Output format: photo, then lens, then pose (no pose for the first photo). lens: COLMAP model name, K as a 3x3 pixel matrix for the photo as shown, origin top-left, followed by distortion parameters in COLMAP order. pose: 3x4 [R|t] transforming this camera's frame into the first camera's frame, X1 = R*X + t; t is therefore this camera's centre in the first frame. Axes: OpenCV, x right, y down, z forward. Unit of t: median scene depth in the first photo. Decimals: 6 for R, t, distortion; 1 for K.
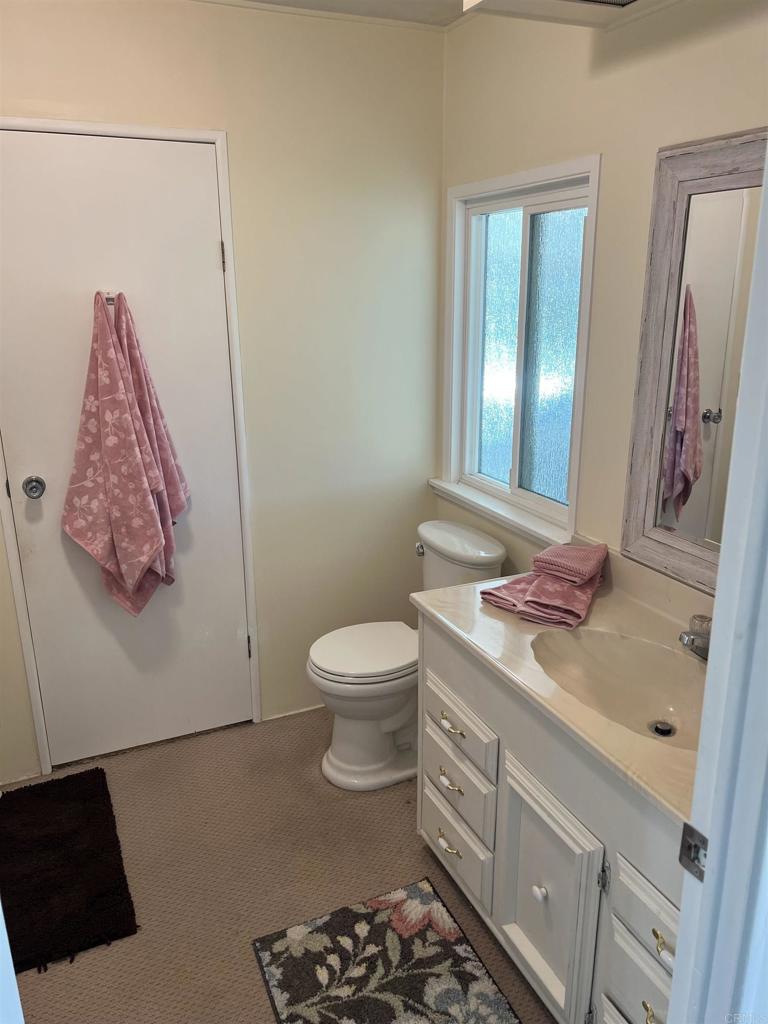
lens RADIAL K [[778.1, 0, 385.5], [0, 778.1, 510.2], [0, 0, 1]] dist [0.061461, -0.016497]
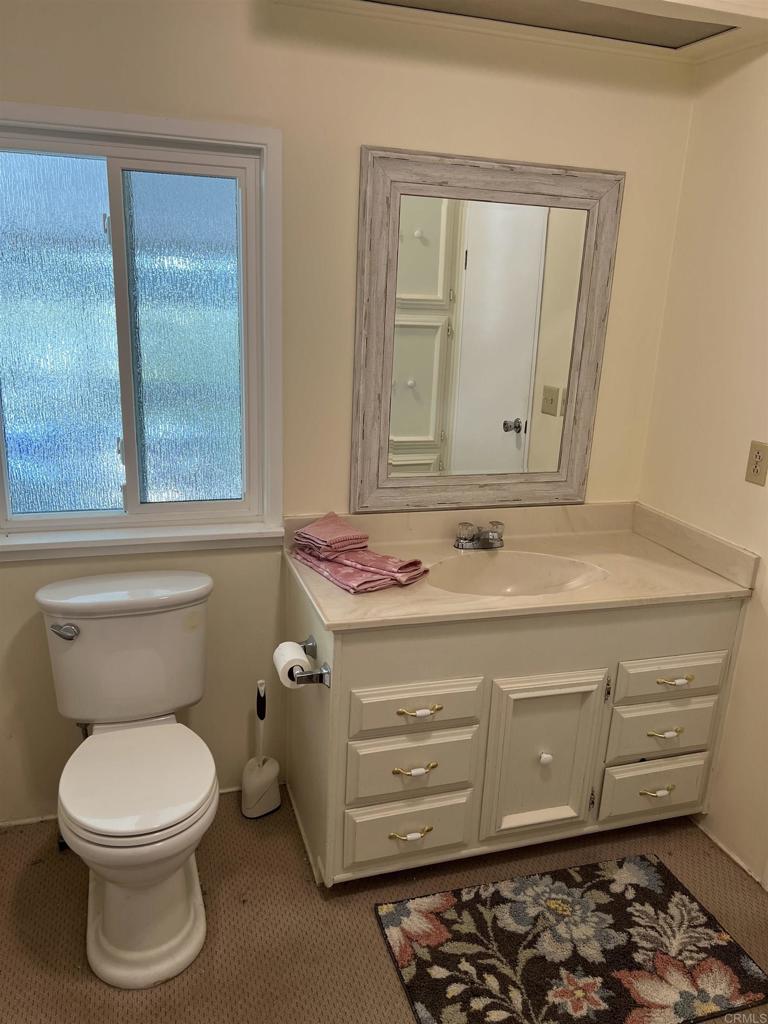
lens RADIAL K [[778.1, 0, 384.6], [0, 778.1, 516.6], [0, 0, 1]] dist [0.061461, -0.016497]
pose [[0.114824, -0.265924, 0.957131, -0.812127], [0.250271, 0.940168, 0.231187, -0.199079], [-0.961343, 0.212997, 0.174507, 0.833220]]
